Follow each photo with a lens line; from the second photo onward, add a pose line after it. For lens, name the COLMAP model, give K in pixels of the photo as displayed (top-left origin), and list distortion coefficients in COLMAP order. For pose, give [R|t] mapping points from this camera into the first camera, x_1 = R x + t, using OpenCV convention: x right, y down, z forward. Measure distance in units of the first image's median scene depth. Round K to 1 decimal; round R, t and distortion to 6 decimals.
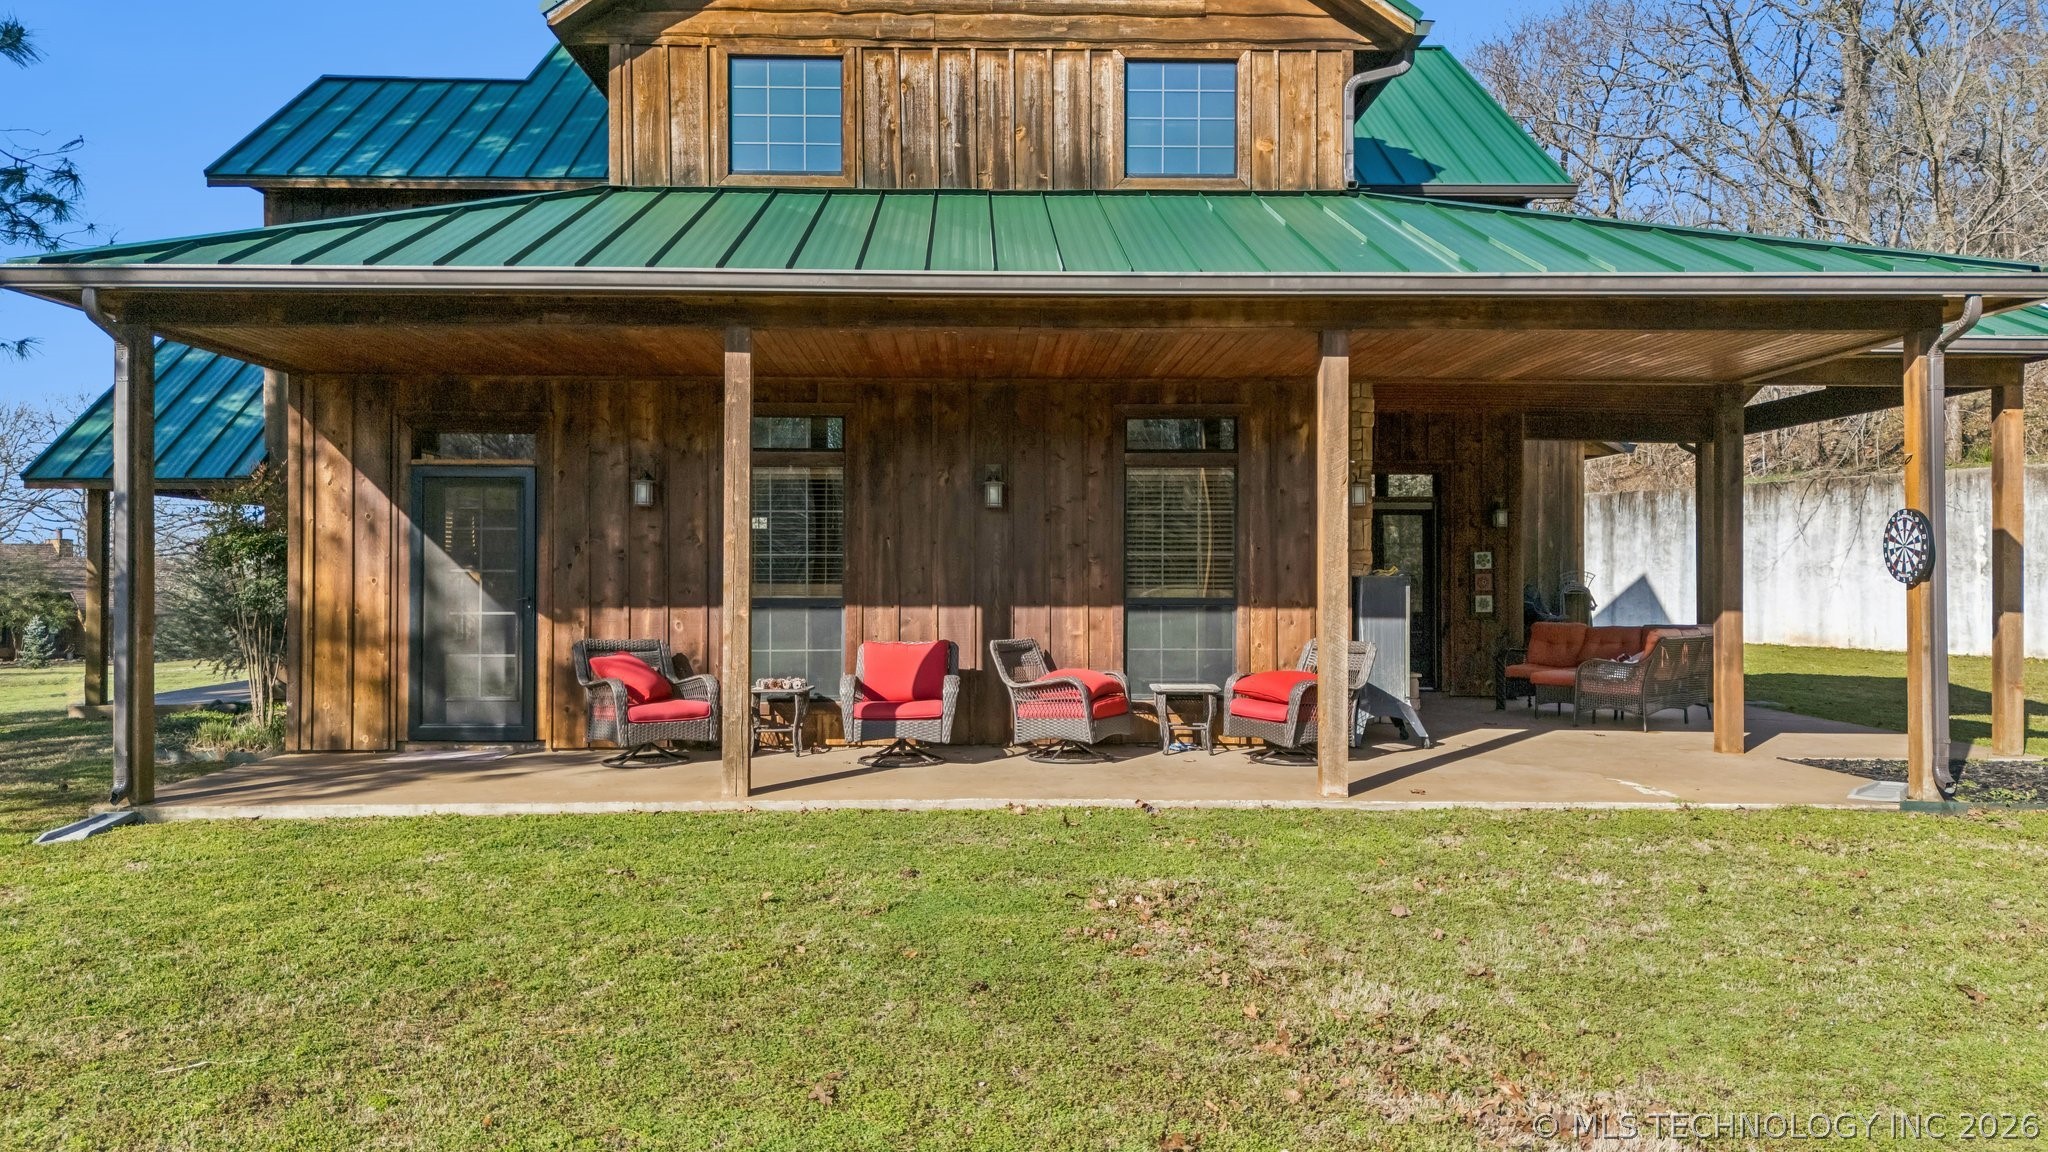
lens RADIAL K [[1537.2, 0, 1014.6], [0, 1537.2, 589.4], [0, 0, 1]] dist [0.110245, -0.120624]
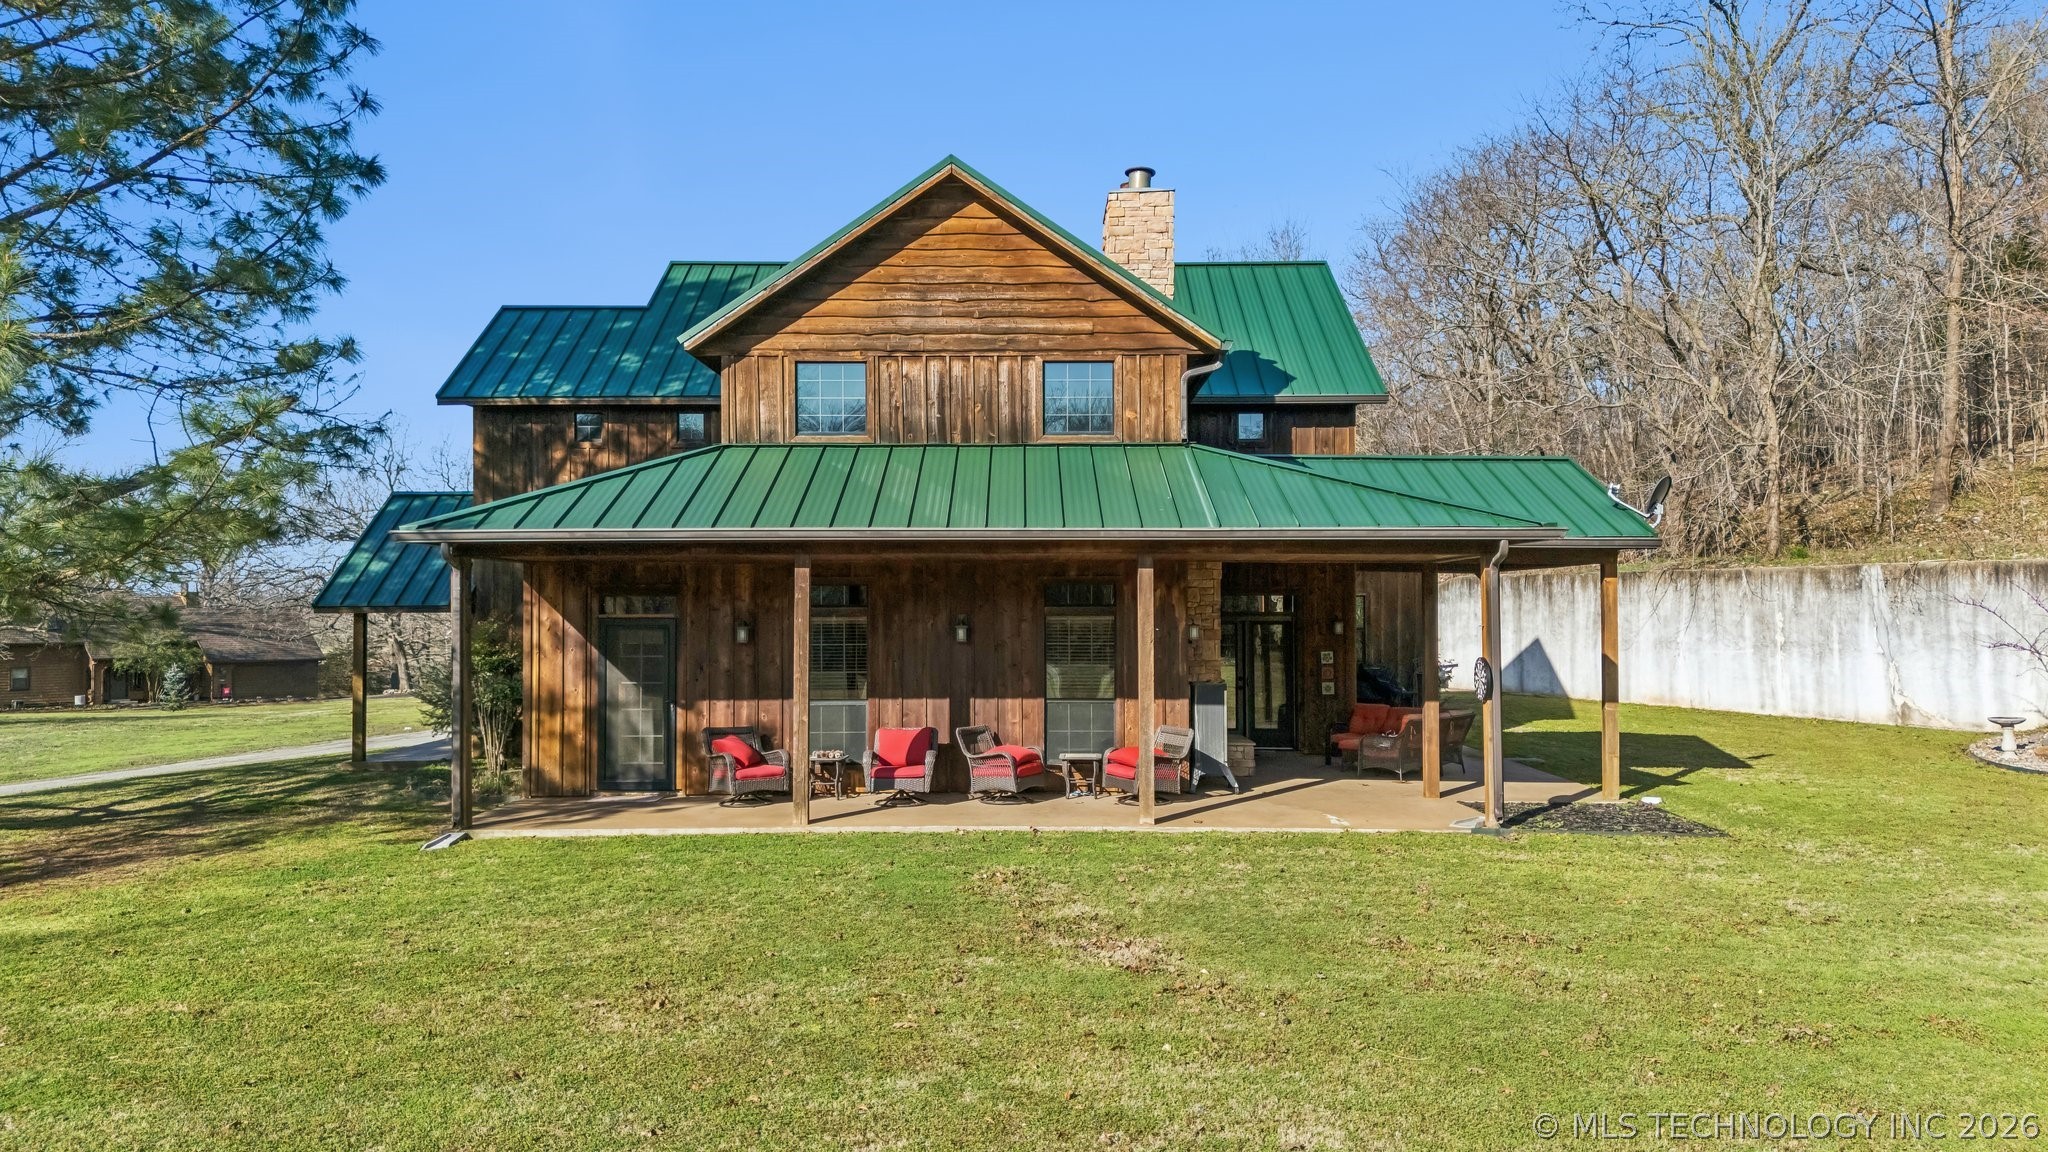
lens RADIAL K [[1460.4, 0, 1012.9], [0, 1460.4, 622.5], [0, 0, 1]] dist [0.151979, -0.213471]
pose [[0.999530, -0.002477, -0.030572, 0.085681], [0.002339, 0.999987, -0.004549, -0.066701], [0.030583, 0.004476, 0.999522, -0.505581]]
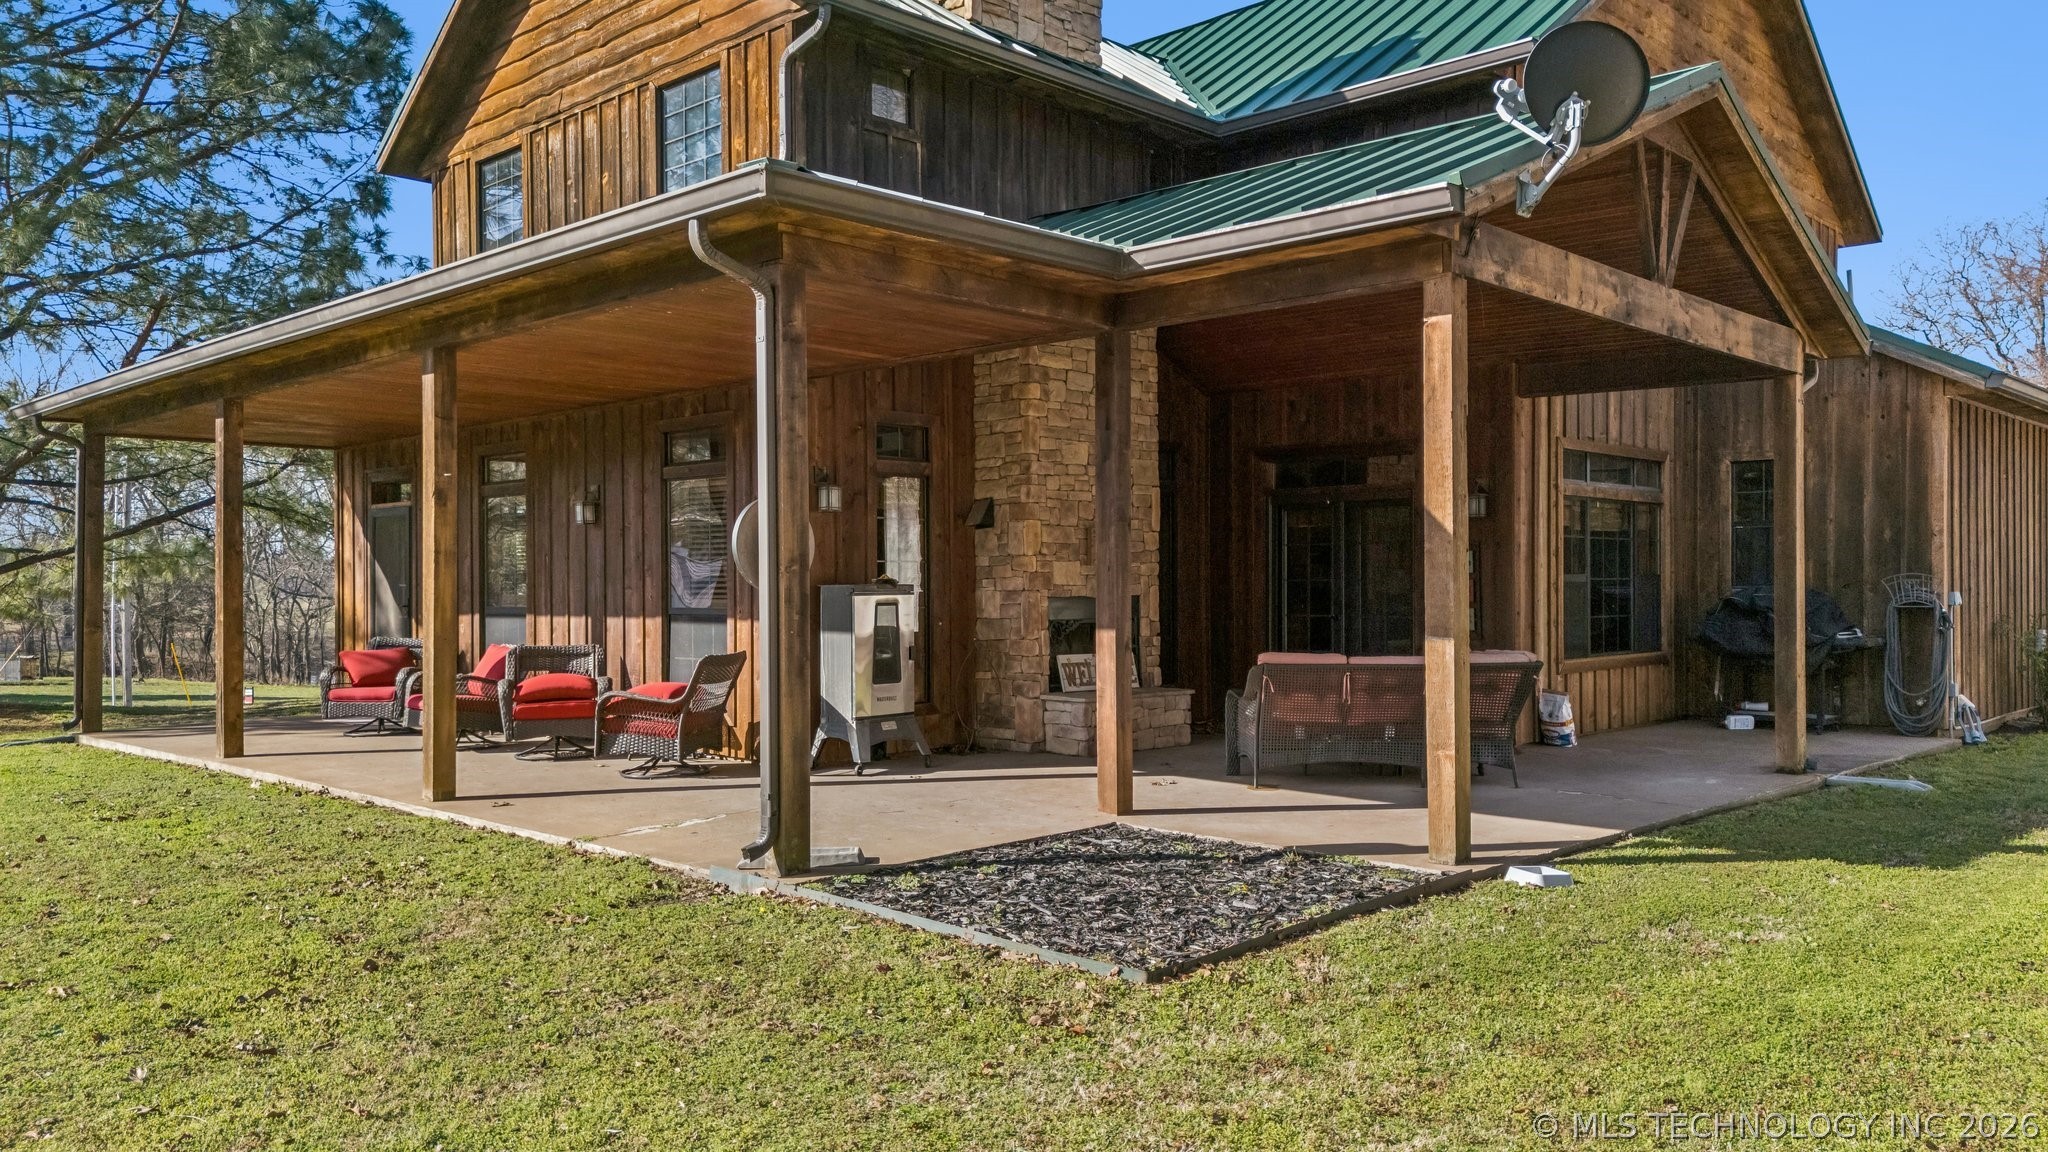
lens RADIAL K [[1525.8, 0, 1024.0], [0, 1525.8, 576.0], [0, 0, 1]] dist [0.124408, -0.159434]
pose [[0.699031, -0.014086, -0.714953, 0.977746], [-0.000547, 0.999795, -0.020234, 0.005010], [0.715091, 0.014535, 0.698880, 0.459065]]
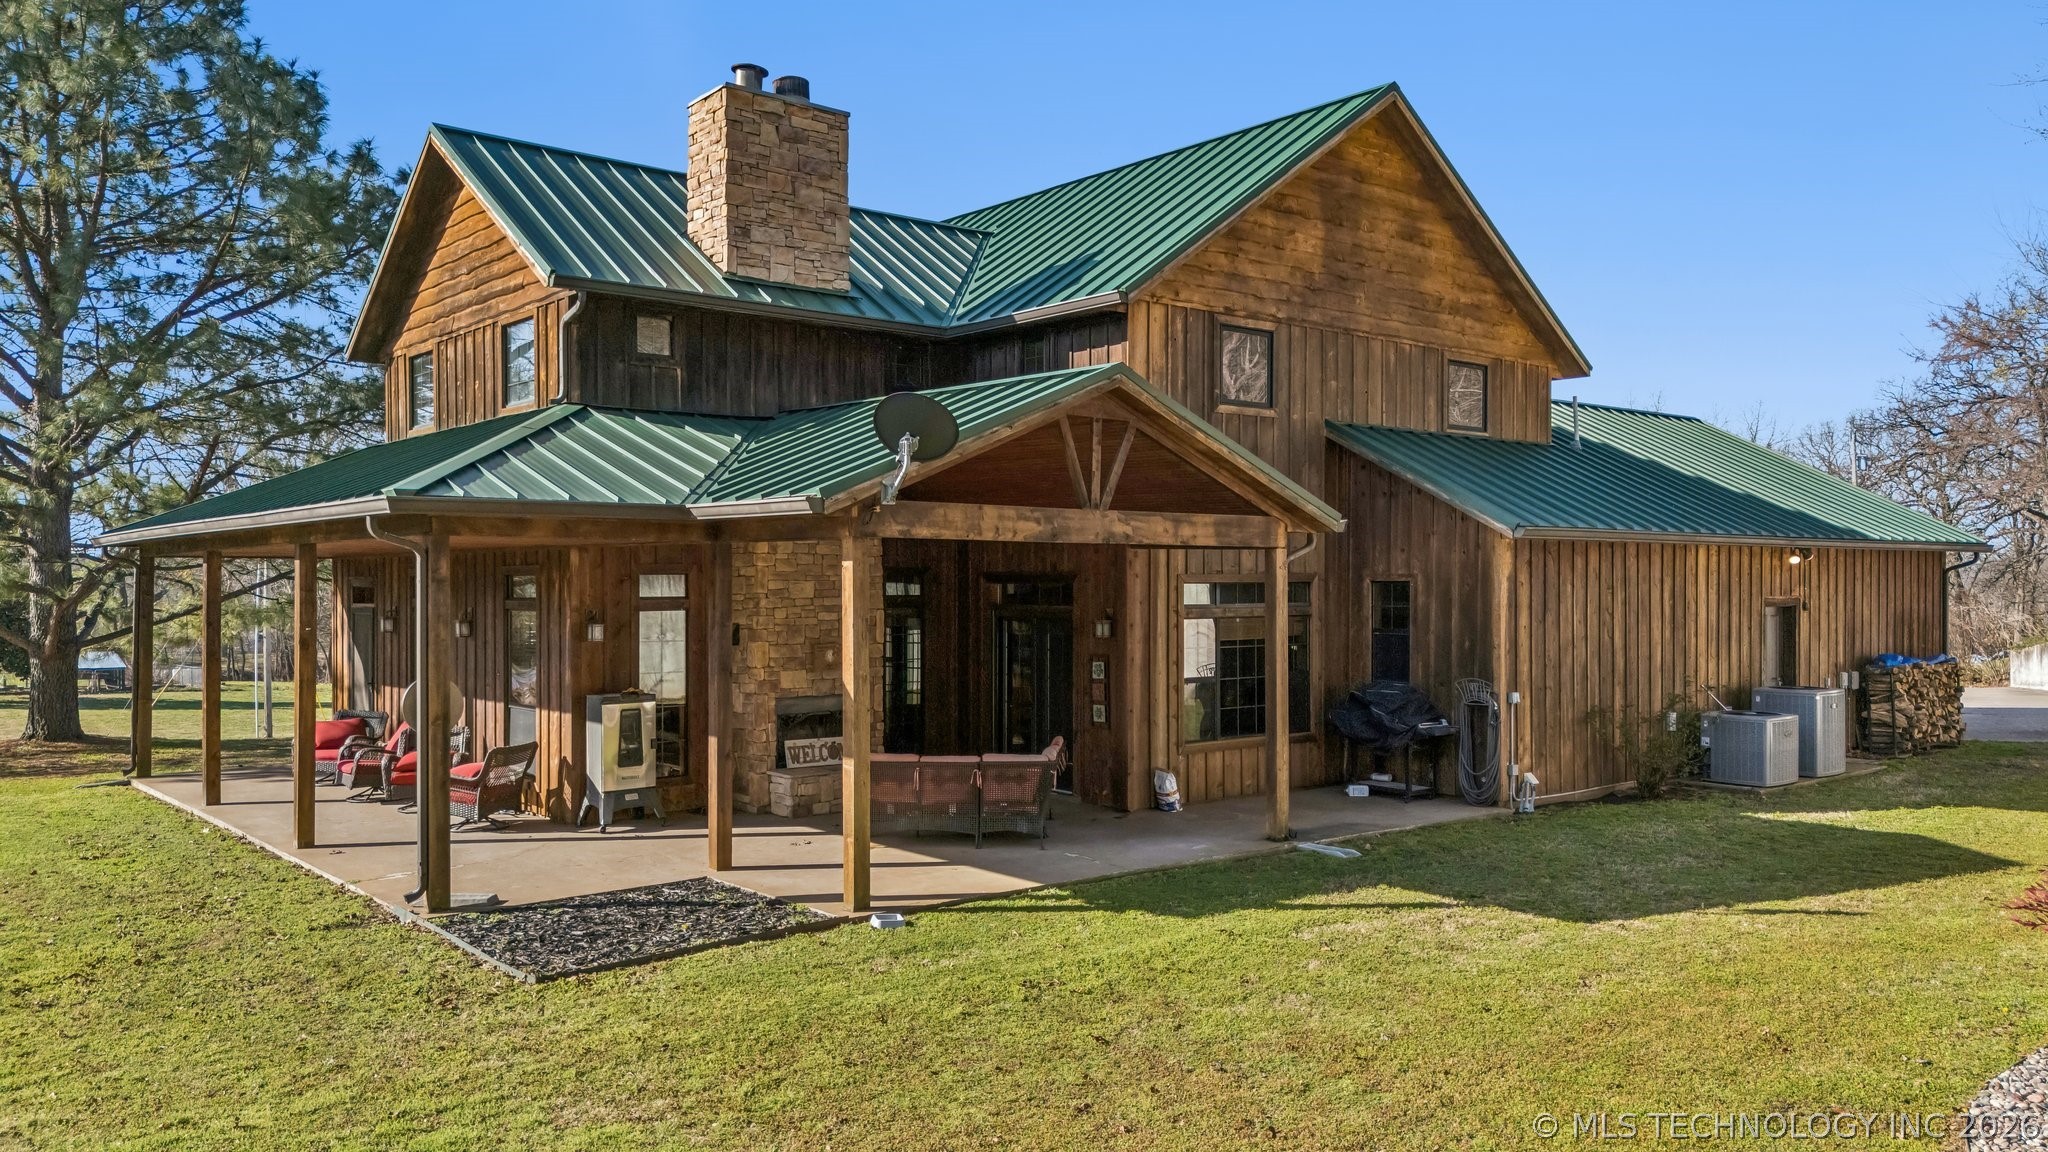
lens RADIAL K [[1537.2, 0, 1014.6], [0, 1537.2, 589.4], [0, 0, 1]] dist [0.110245, -0.120624]
pose [[0.613704, -0.003760, -0.789527, 1.491554], [-0.005146, 0.999948, -0.008762, -0.088041], [0.789519, 0.009440, 0.613653, 0.496161]]
